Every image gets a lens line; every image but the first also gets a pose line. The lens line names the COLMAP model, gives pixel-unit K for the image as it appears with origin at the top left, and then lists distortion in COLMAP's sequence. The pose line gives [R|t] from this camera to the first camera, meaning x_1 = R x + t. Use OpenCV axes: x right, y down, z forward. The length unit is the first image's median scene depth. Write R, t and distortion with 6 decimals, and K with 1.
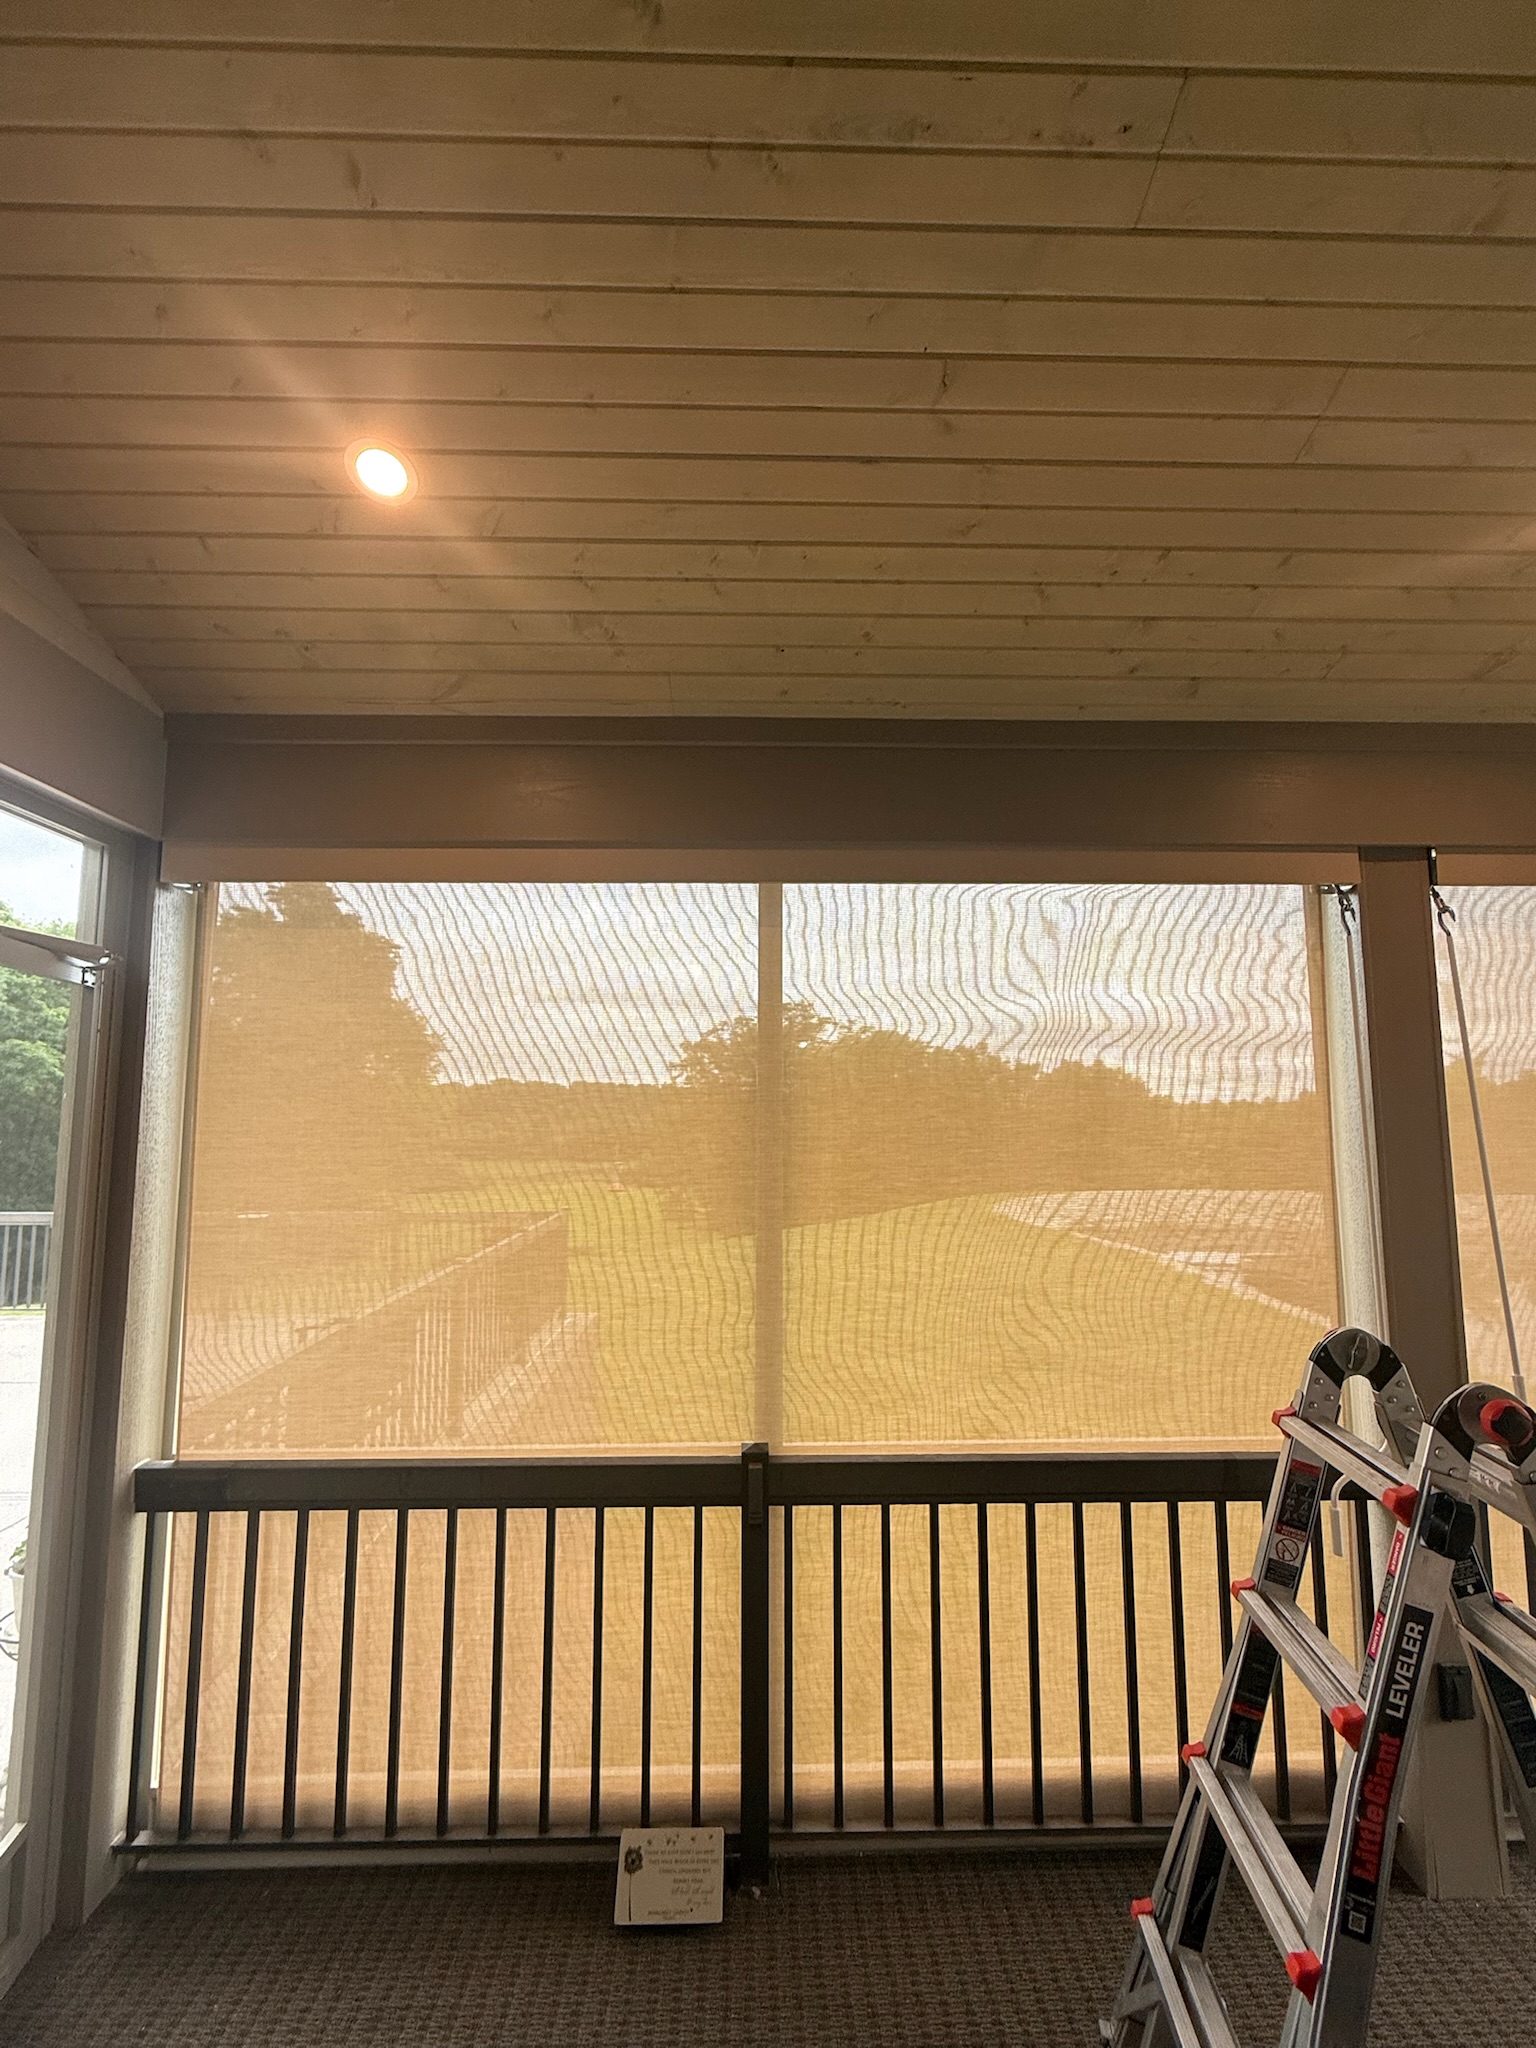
lens RADIAL K [[898.3, 0, 768.0], [0, 898.3, 1024.0], [0, 0, 1]] dist [0.001194, -0.000045]
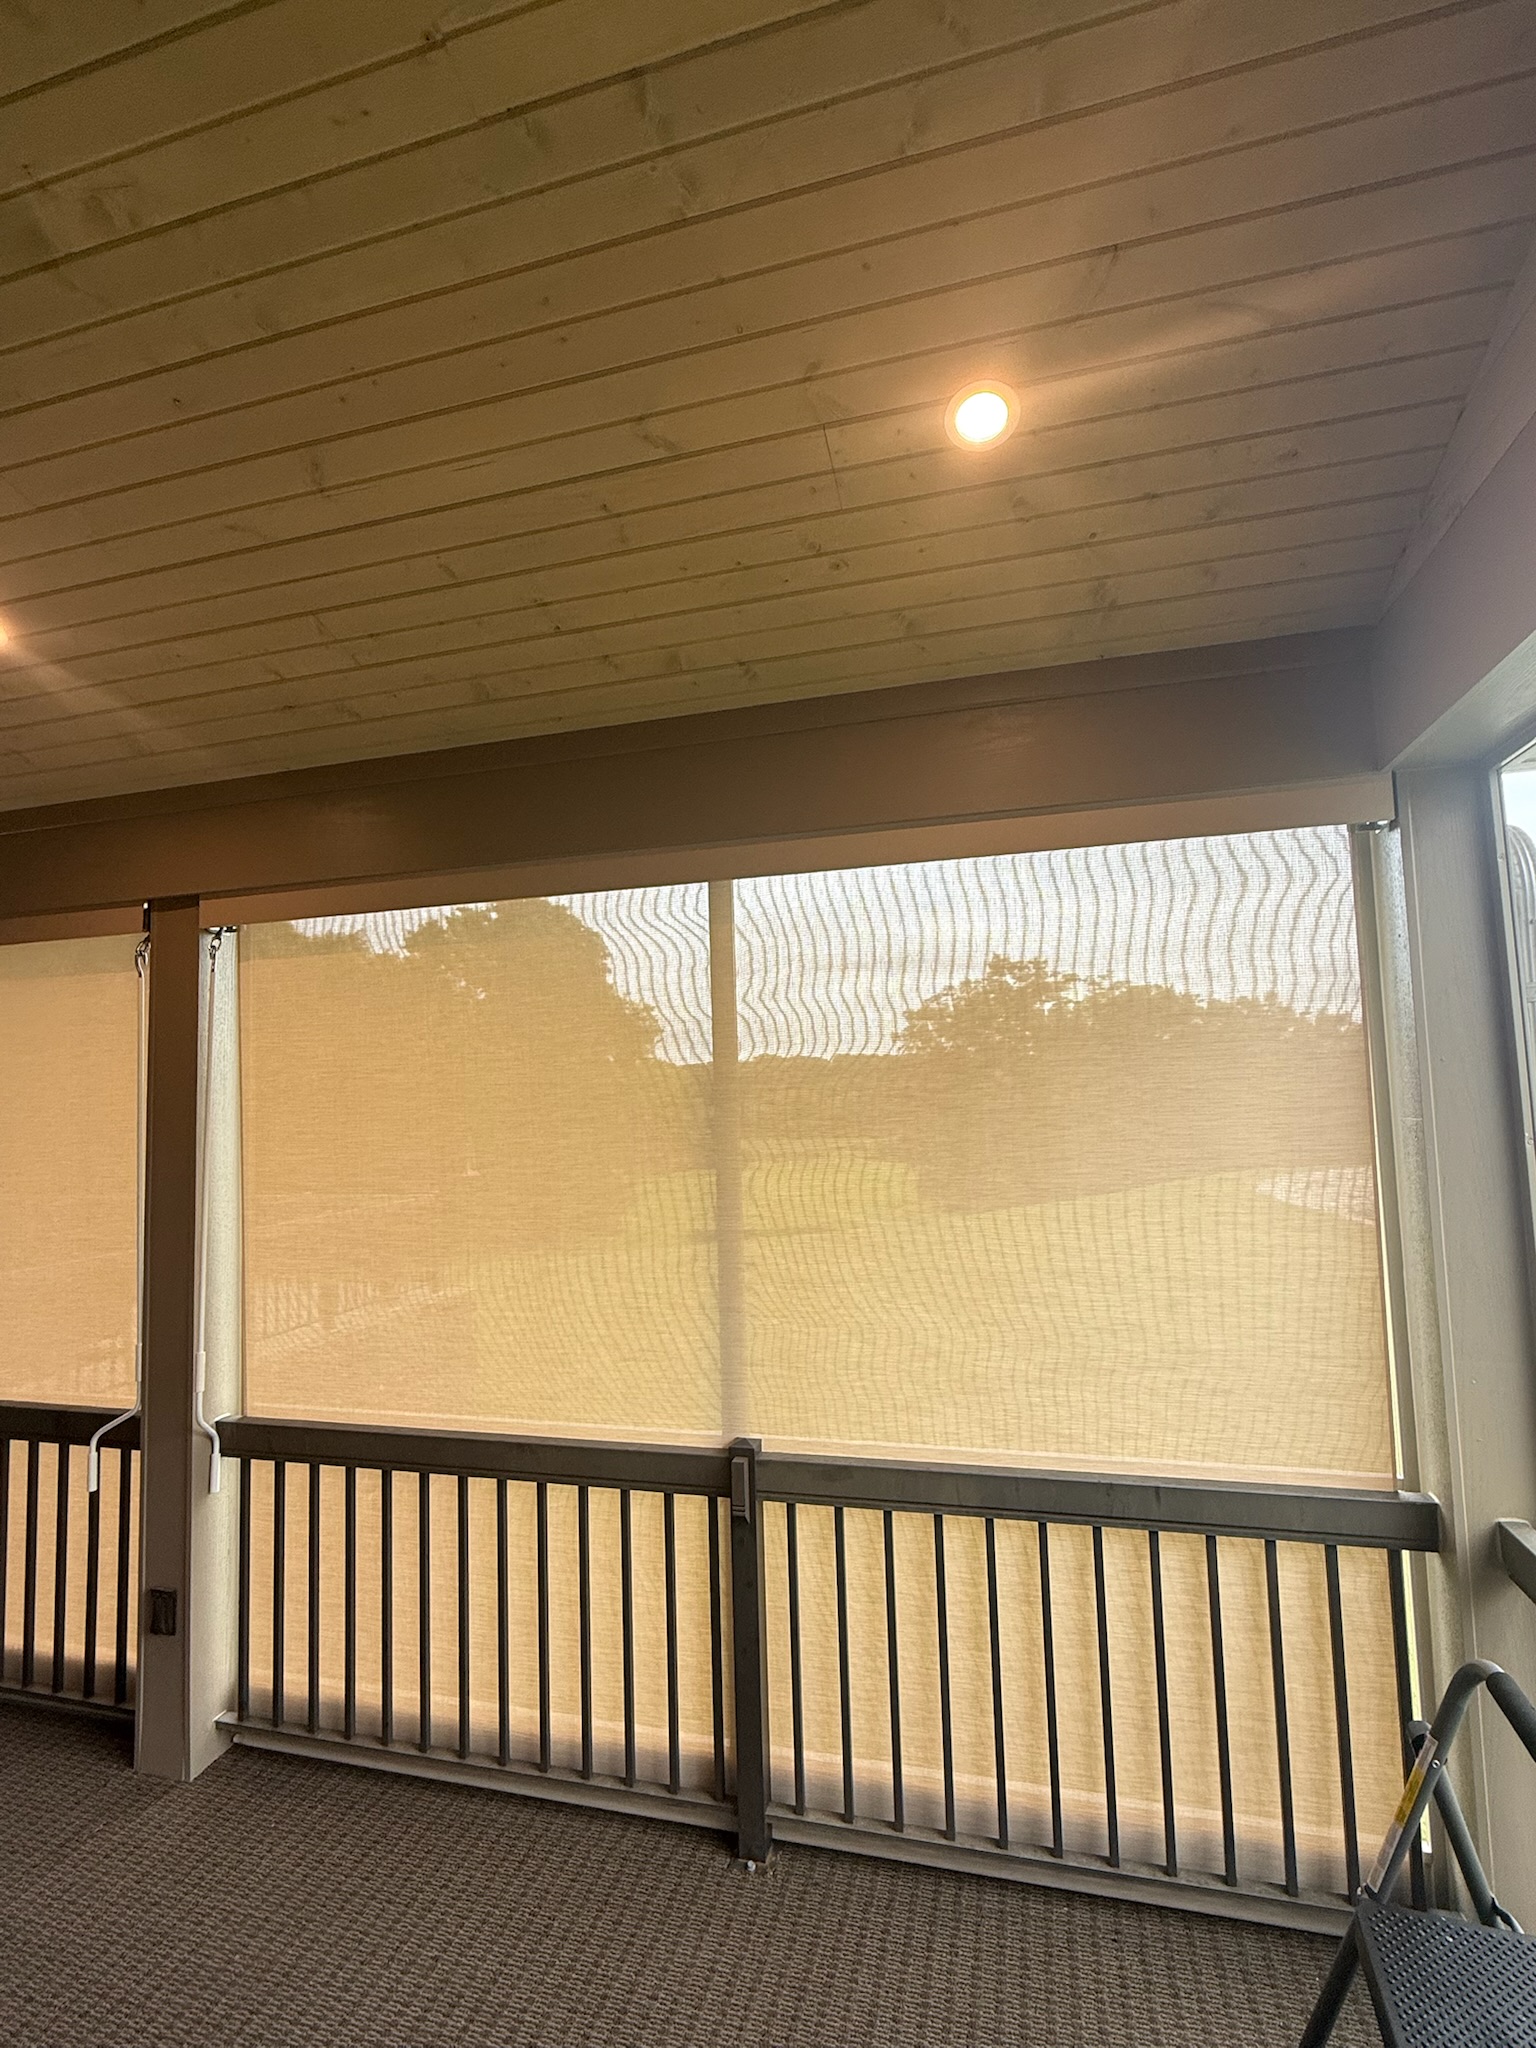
lens RADIAL K [[972.0, 0, 768.0], [0, 972.0, 1024.0], [0, 0, 1]] dist [0.000546, 0.000436]
pose [[0.958845, -0.044363, -0.280441, 0.342708], [0.054998, 0.998031, 0.030163, -0.028523], [0.278551, -0.044345, 0.959397, -0.017060]]
